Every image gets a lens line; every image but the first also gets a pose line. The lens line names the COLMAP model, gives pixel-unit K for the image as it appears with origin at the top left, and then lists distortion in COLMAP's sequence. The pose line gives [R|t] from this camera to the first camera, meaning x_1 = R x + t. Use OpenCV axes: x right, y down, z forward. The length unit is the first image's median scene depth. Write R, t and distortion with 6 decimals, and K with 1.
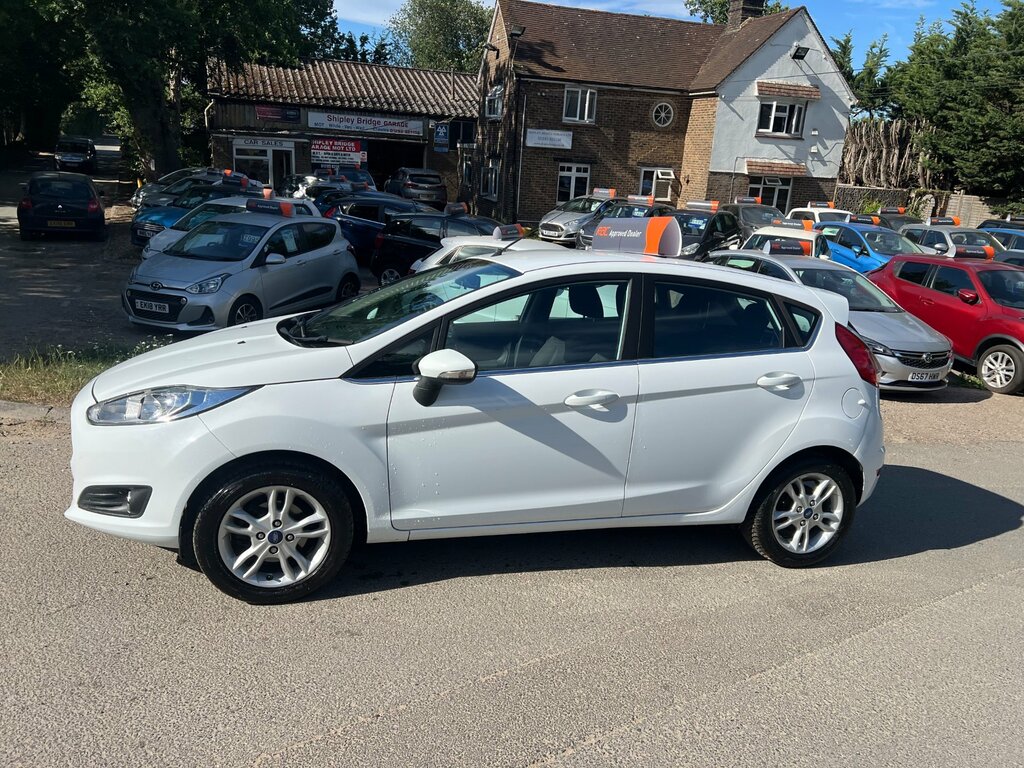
lens RADIAL K [[766.7, 0, 507.3], [0, 766.7, 380.9], [0, 0, 1]] dist [0.047132, -0.059795]
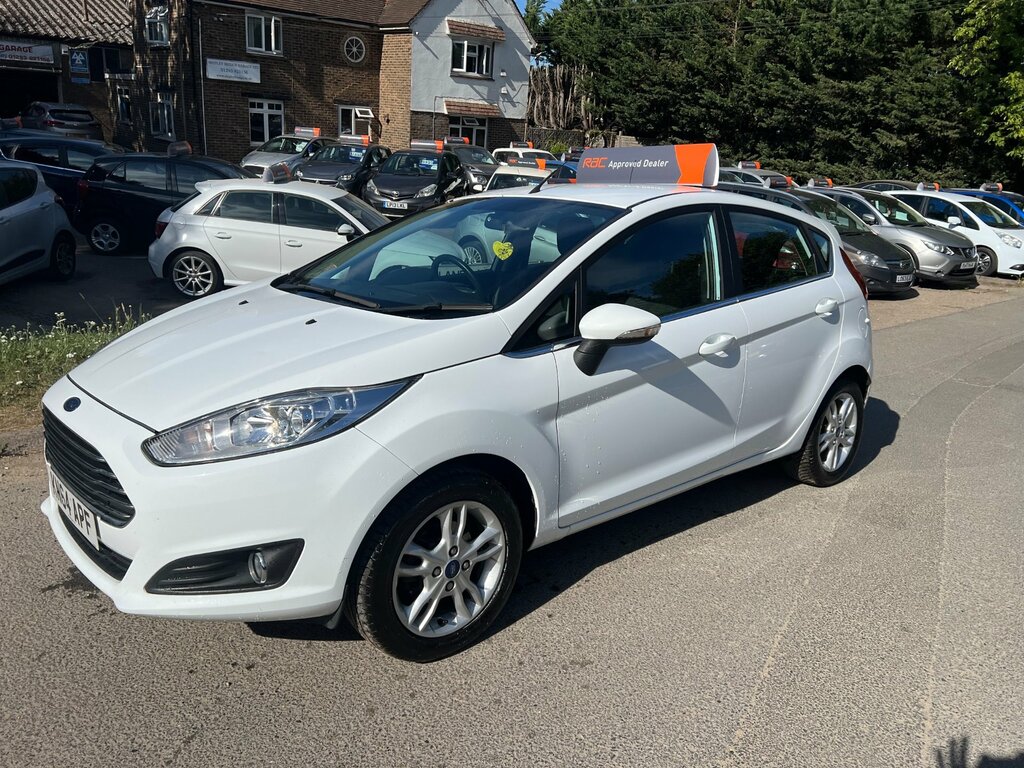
lens RADIAL K [[766.7, 0, 507.3], [0, 766.7, 380.9], [0, 0, 1]] dist [0.047132, -0.059795]
pose [[0.909216, -0.128651, 0.395948, -0.060924], [0.100942, 0.990801, 0.090136, -0.005271], [-0.403902, -0.041986, 0.913838, 0.033047]]
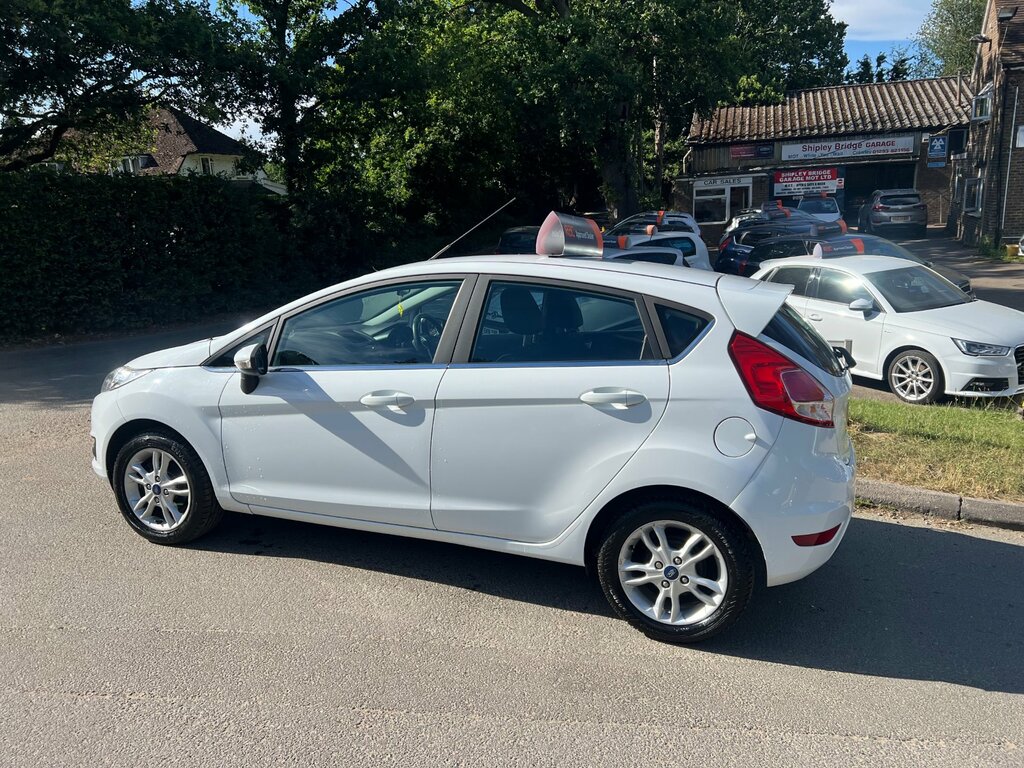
lens RADIAL K [[751.0, 0, 500.9], [0, 751.0, 385.8], [0, 0, 1]] dist [0.048344, -0.050700]
pose [[0.789016, 0.050738, -0.612274, 0.102592], [-0.075145, 0.997071, -0.014211, 0.001000], [0.609760, 0.057222, 0.790518, 0.040813]]
